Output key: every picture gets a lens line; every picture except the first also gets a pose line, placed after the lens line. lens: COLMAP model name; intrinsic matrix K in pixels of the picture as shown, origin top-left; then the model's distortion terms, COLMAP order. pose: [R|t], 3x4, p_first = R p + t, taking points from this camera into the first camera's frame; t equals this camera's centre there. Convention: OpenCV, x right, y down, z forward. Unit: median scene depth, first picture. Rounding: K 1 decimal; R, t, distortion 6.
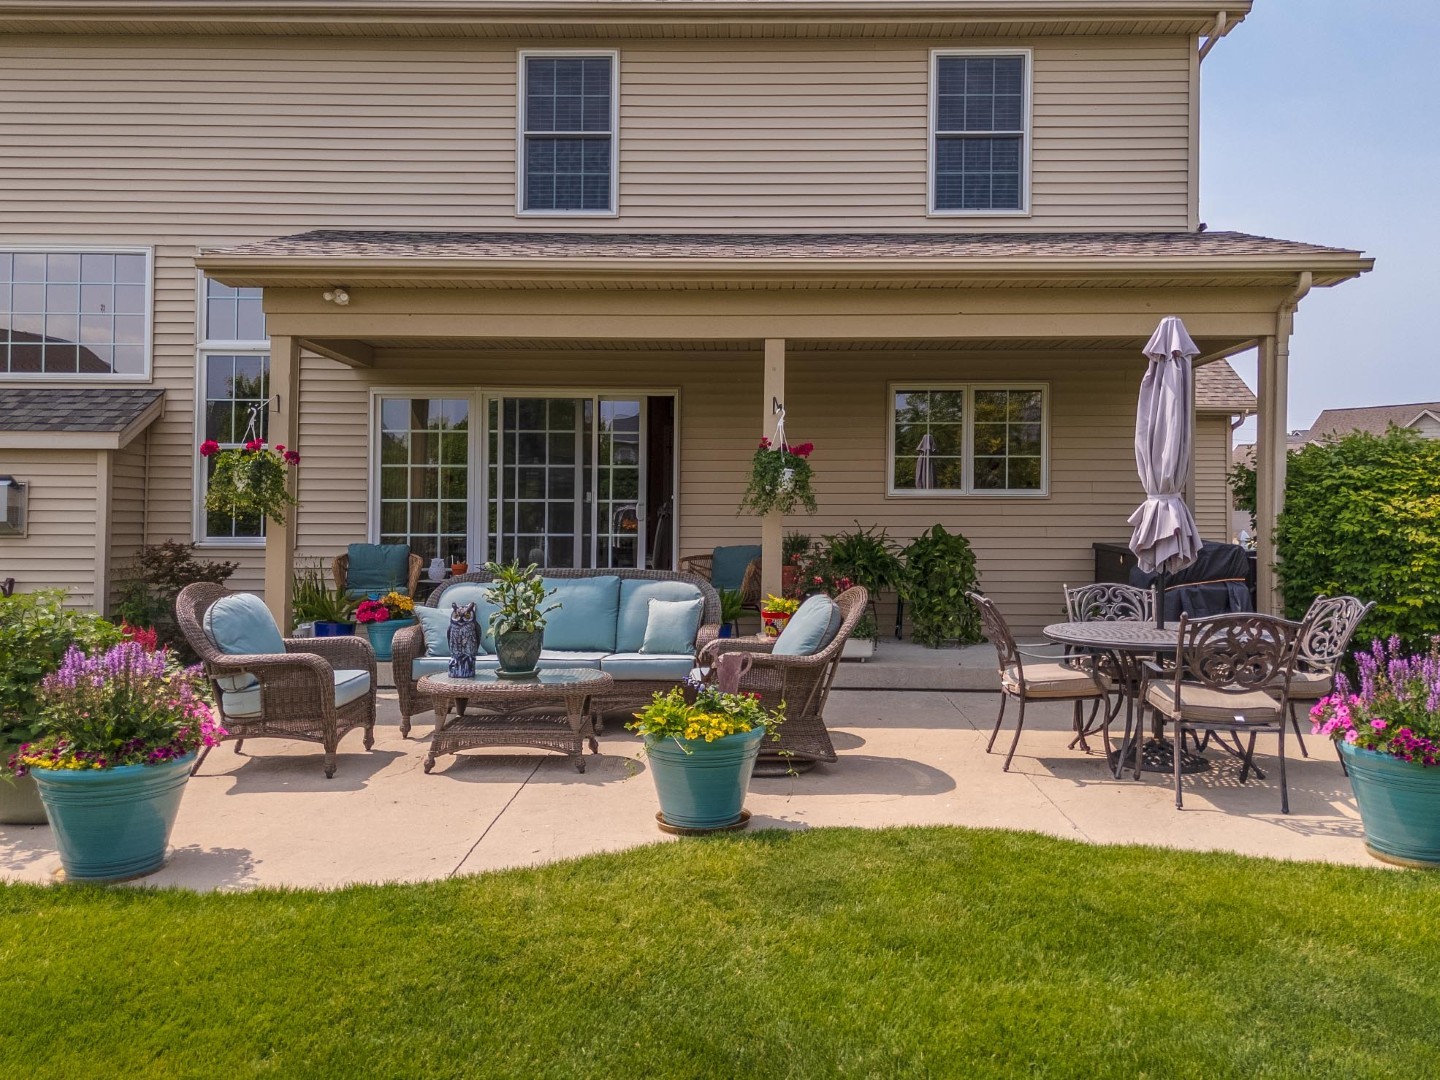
lens RADIAL K [[1093.0, 0, 738.6], [0, 1093.0, 512.2], [0, 0, 1]] dist [0.069692, -0.060092]
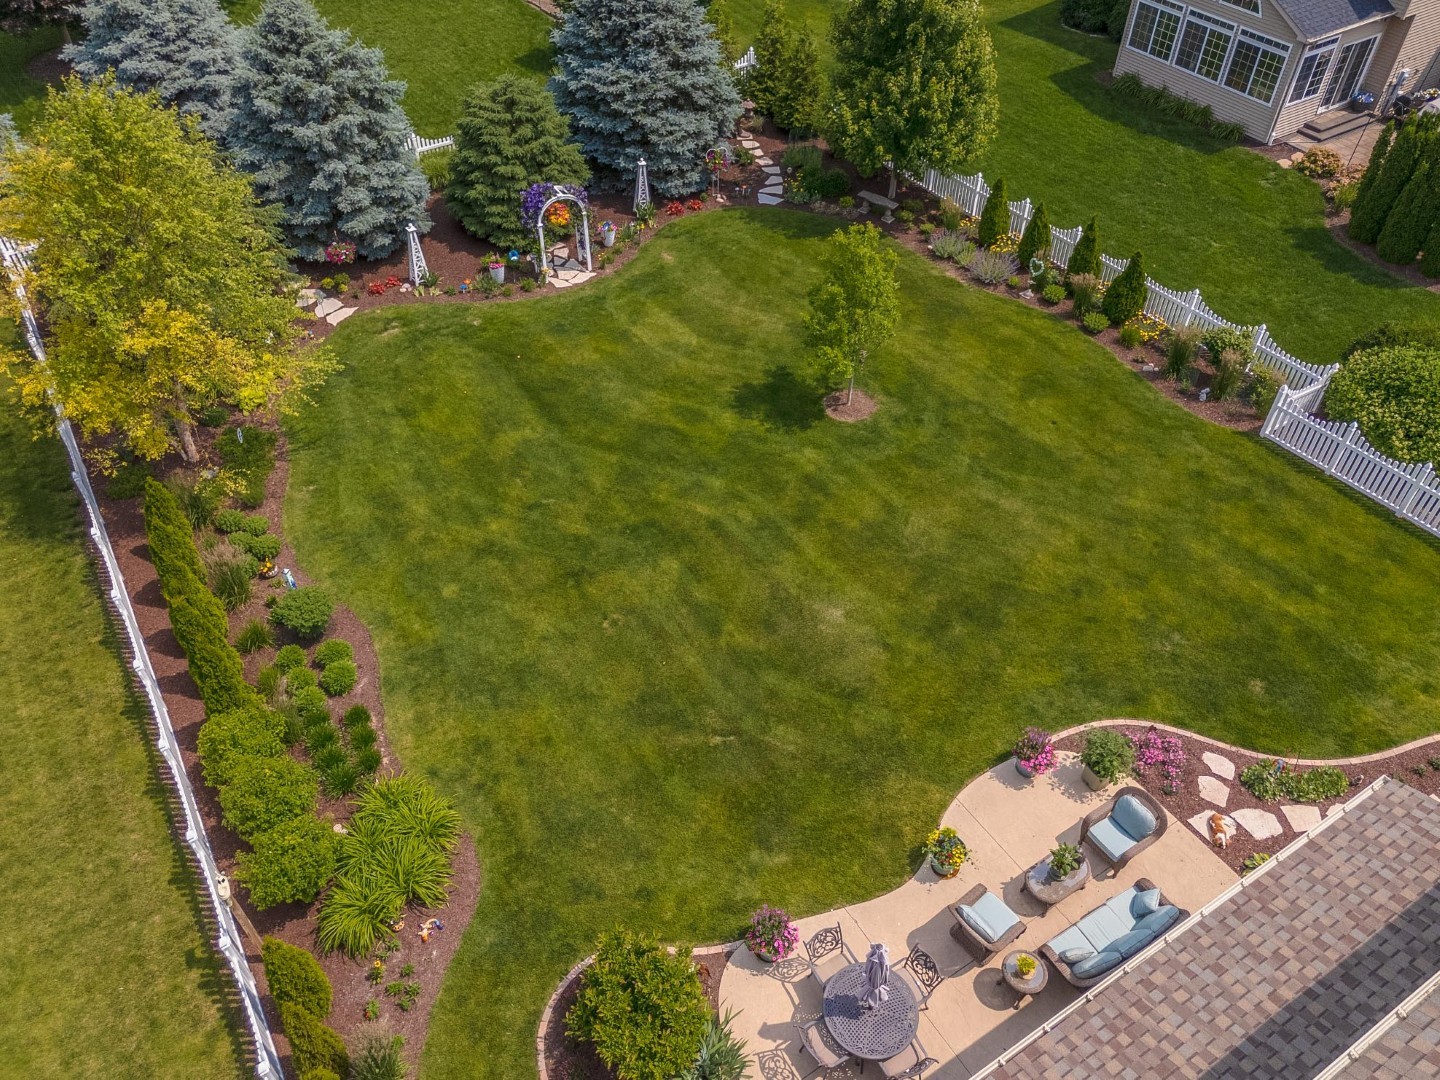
lens RADIAL K [[1093.0, 0, 710.1], [0, 1093.0, 542.5], [0, 0, 1]] dist [0.069692, -0.060092]
pose [[-0.840041, 0.382690, -0.384550, 0.905820], [0.007003, 0.716409, 0.697646, -1.693325], [0.542477, 0.583358, -0.604493, 1.261260]]
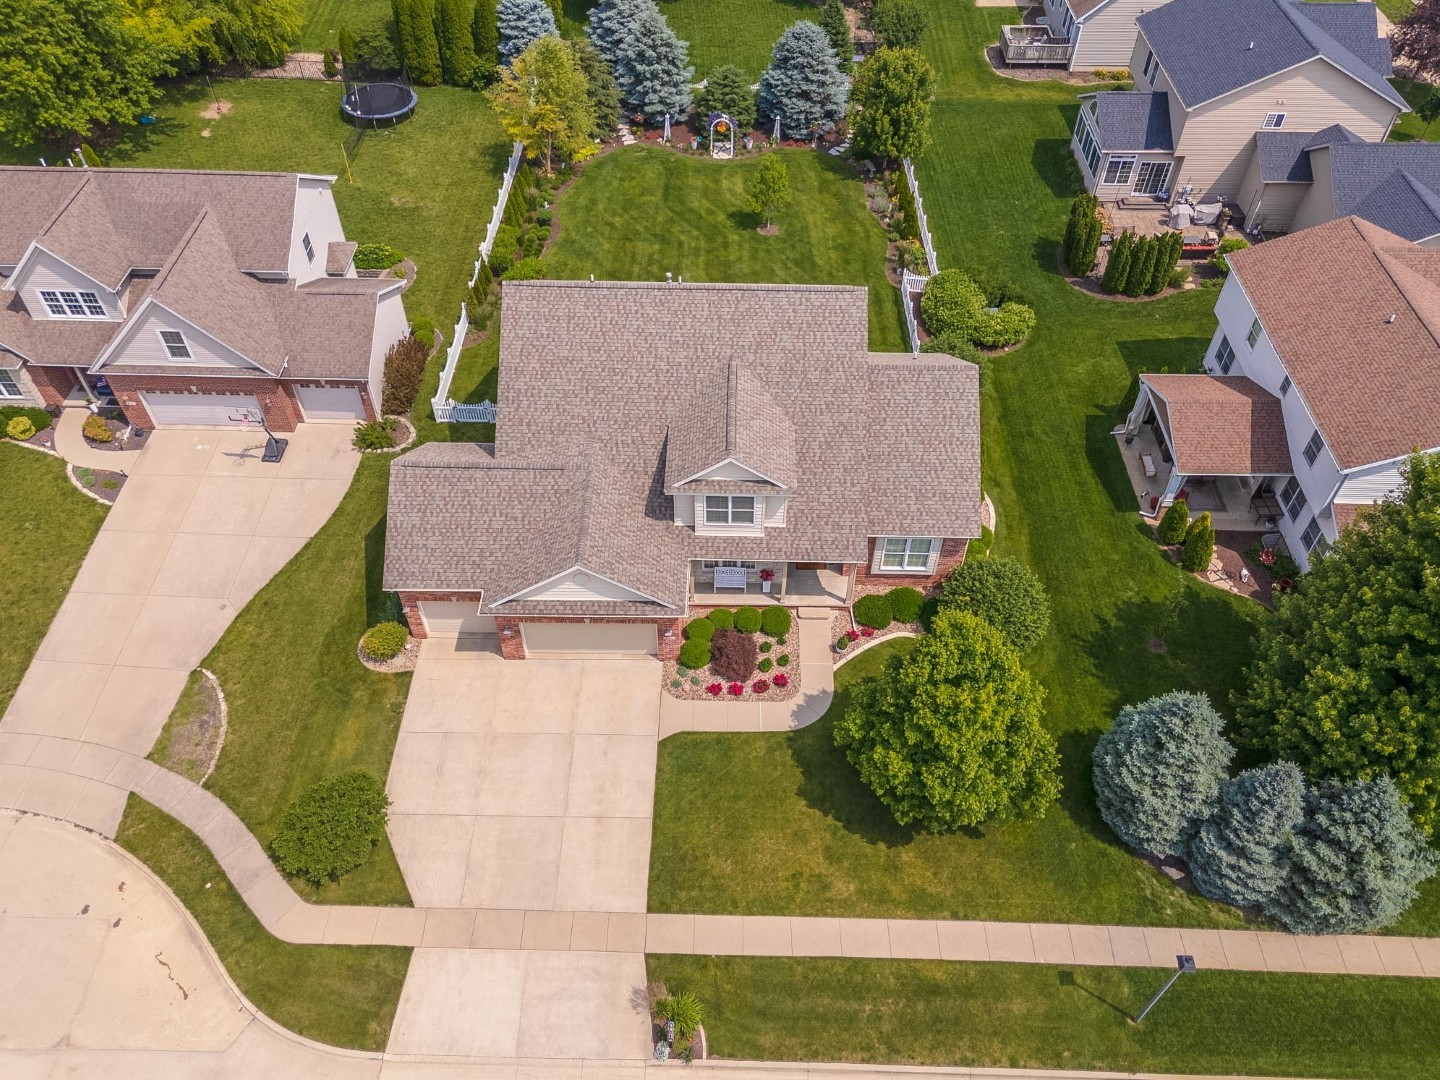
lens RADIAL K [[1093.0, 0, 718.6], [0, 1093.0, 542.6], [0, 0, 1]] dist [0.069692, -0.060092]
pose [[-0.999930, -0.011826, -0.000060, -0.465310], [-0.008168, 0.686981, 0.726629, -3.922888], [-0.008552, 0.726579, -0.687030, 6.335455]]
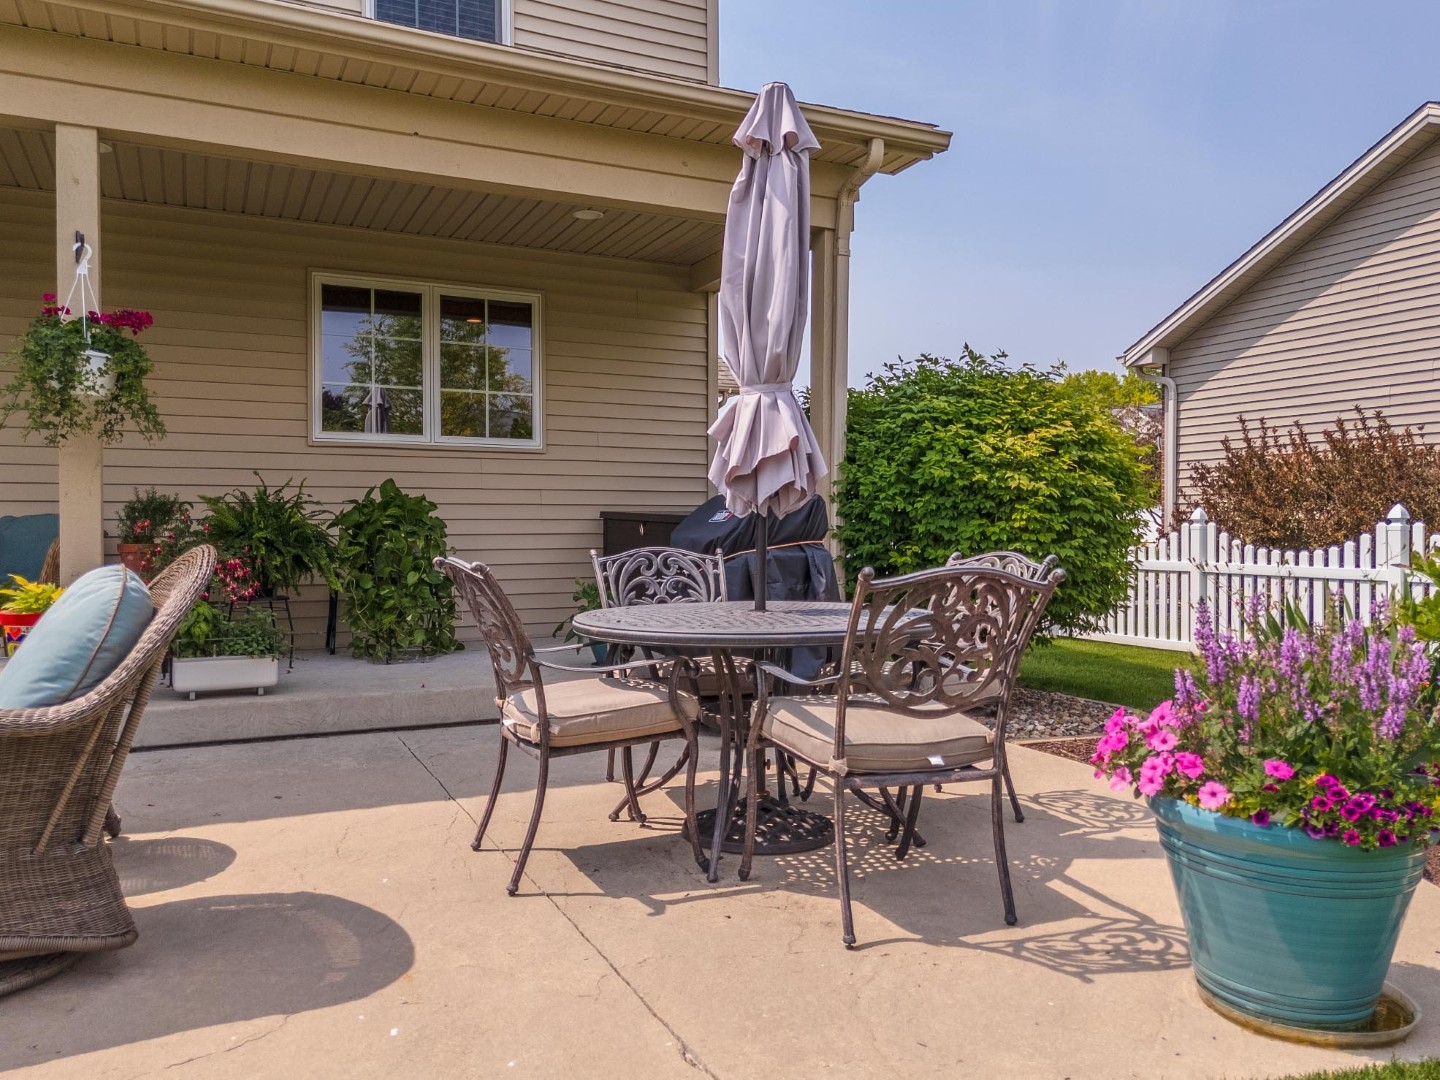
lens RADIAL K [[1093.0, 0, 716.7], [0, 1093.0, 541.8], [0, 0, 1]] dist [0.069692, -0.060092]
pose [[0.895496, -0.008828, 0.444981, 0.072300], [0.000588, 0.999826, 0.018653, 0.043195], [-0.445068, -0.016442, 0.895346, 0.360978]]
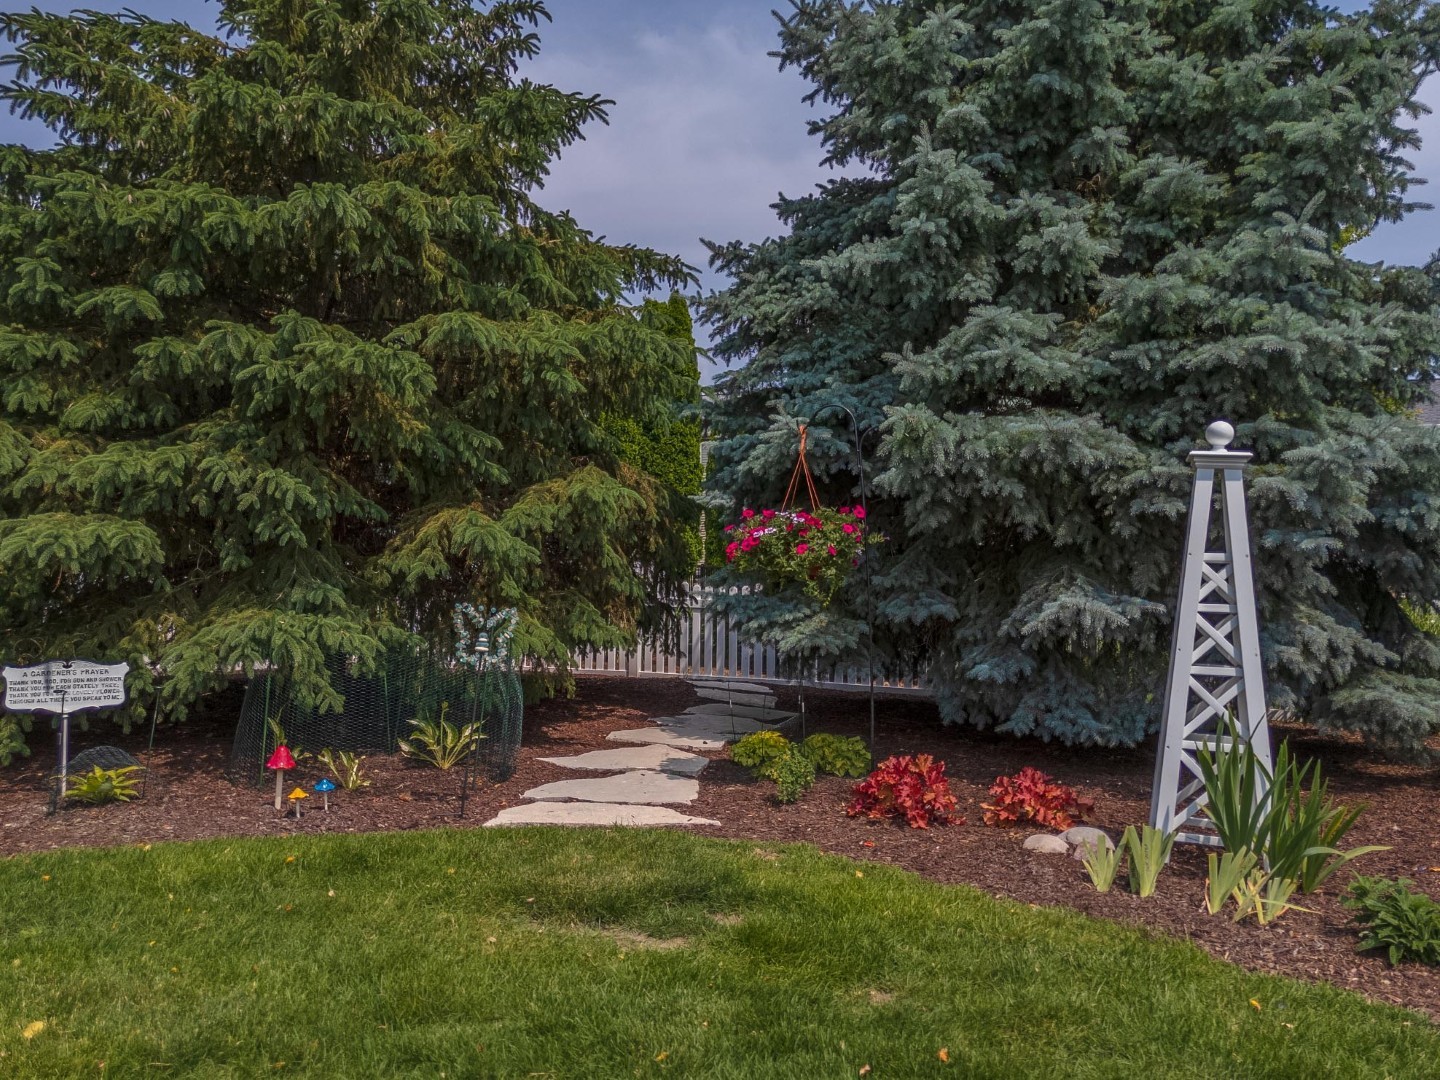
lens RADIAL K [[1093.0, 0, 725.1], [0, 1093.0, 547.0], [0, 0, 1]] dist [0.069692, -0.060092]
pose [[-0.930257, 0.003031, 0.366897, -0.002131], [-0.017292, 0.998493, -0.052091, 0.112697], [-0.366502, -0.054802, -0.928802, -1.397024]]
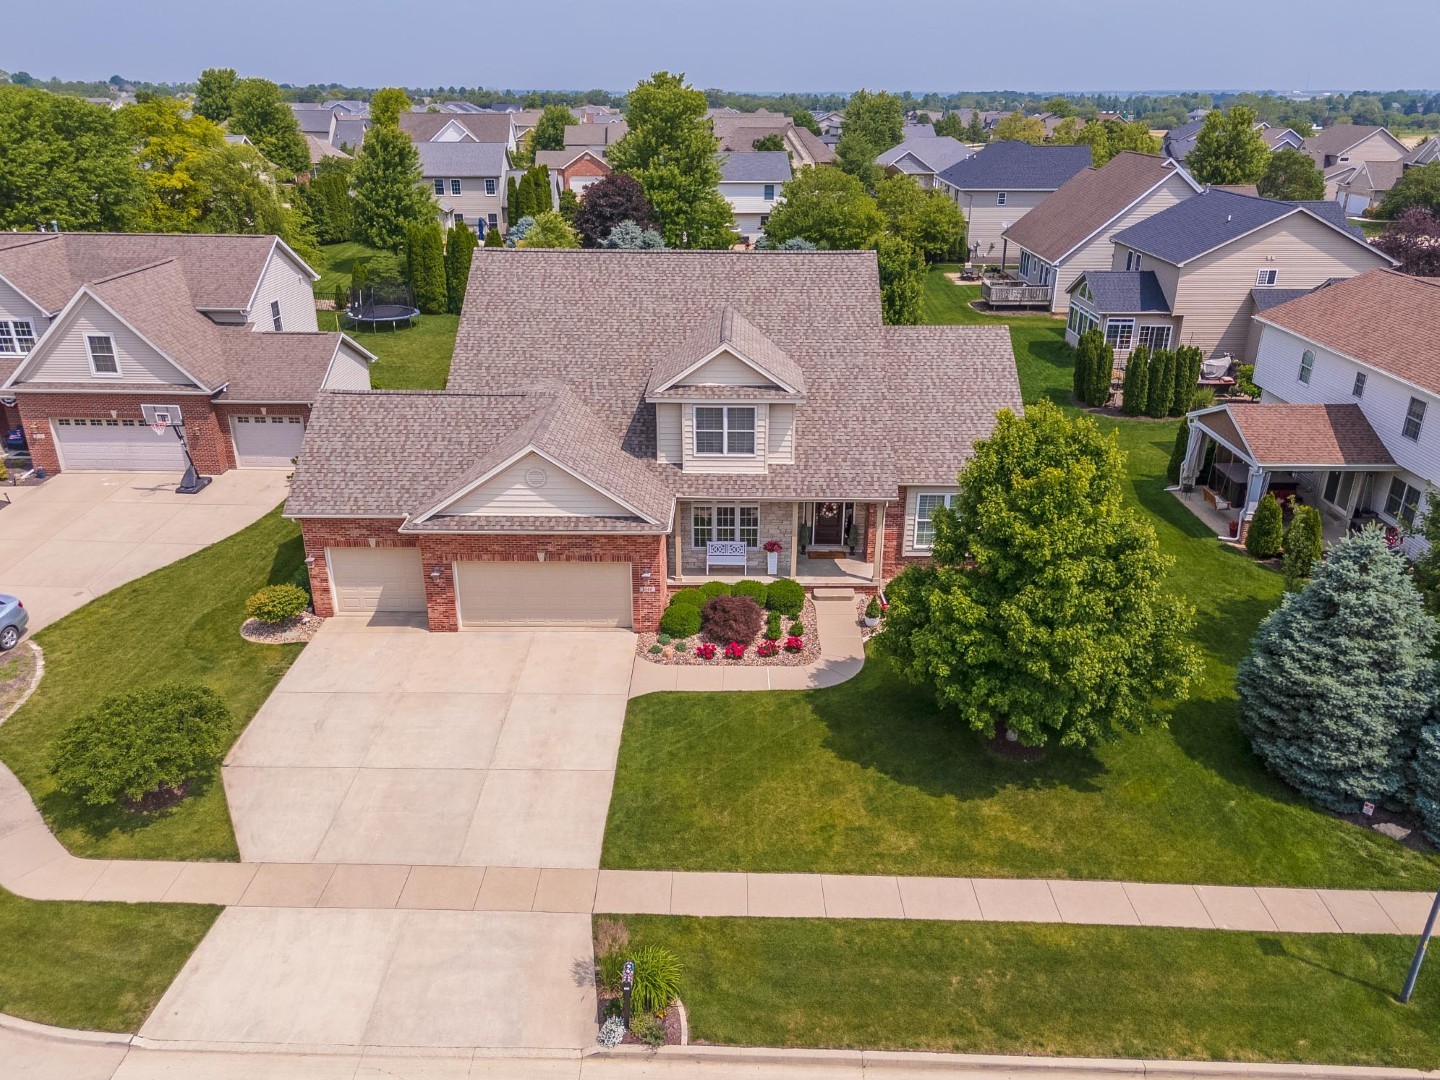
lens RADIAL K [[1093.0, 0, 719.7], [0, 1093.0, 529.9], [0, 0, 1]] dist [0.069692, -0.060092]
pose [[-0.999955, -0.009108, 0.002673, -0.508450], [-0.007495, 0.930388, 0.366499, -1.567932], [-0.005825, 0.366463, -0.930415, 6.721985]]
